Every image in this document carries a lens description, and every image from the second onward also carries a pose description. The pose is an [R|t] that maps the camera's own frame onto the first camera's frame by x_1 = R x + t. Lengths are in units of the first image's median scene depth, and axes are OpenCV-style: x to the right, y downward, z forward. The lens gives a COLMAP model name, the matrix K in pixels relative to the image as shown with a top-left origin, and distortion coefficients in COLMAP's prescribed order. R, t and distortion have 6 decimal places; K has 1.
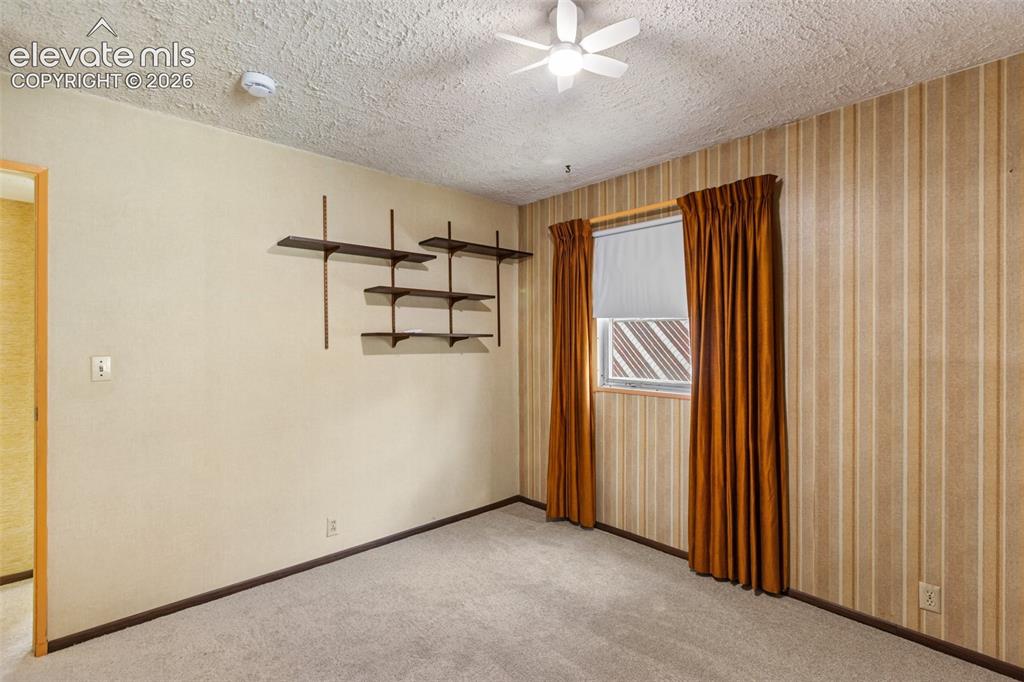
lens RADIAL K [[455.1, 0, 512.0], [0, 455.1, 341.0], [0, 0, 1]] dist [-0.001391, -0.000600]
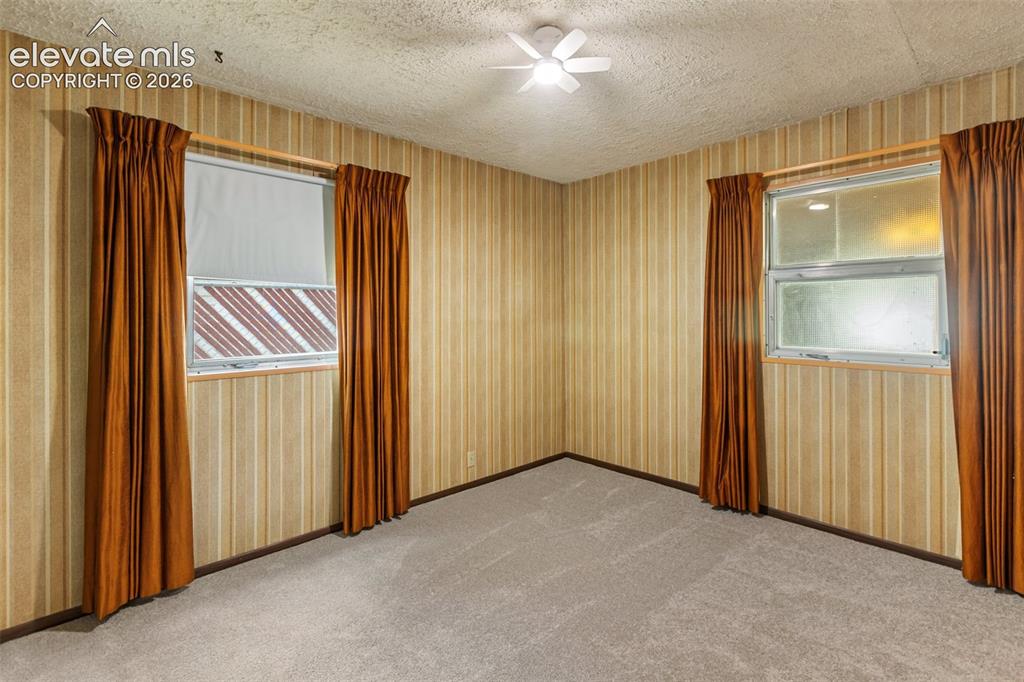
lens RADIAL K [[467.7, 0, 515.1], [0, 467.7, 316.4], [0, 0, 1]] dist [0.000157, 0.000155]
pose [[0.011231, -0.001730, 0.999935, -0.594343], [0.008264, 0.999965, 0.001637, 0.015409], [-0.999903, 0.008245, 0.011245, 0.566798]]
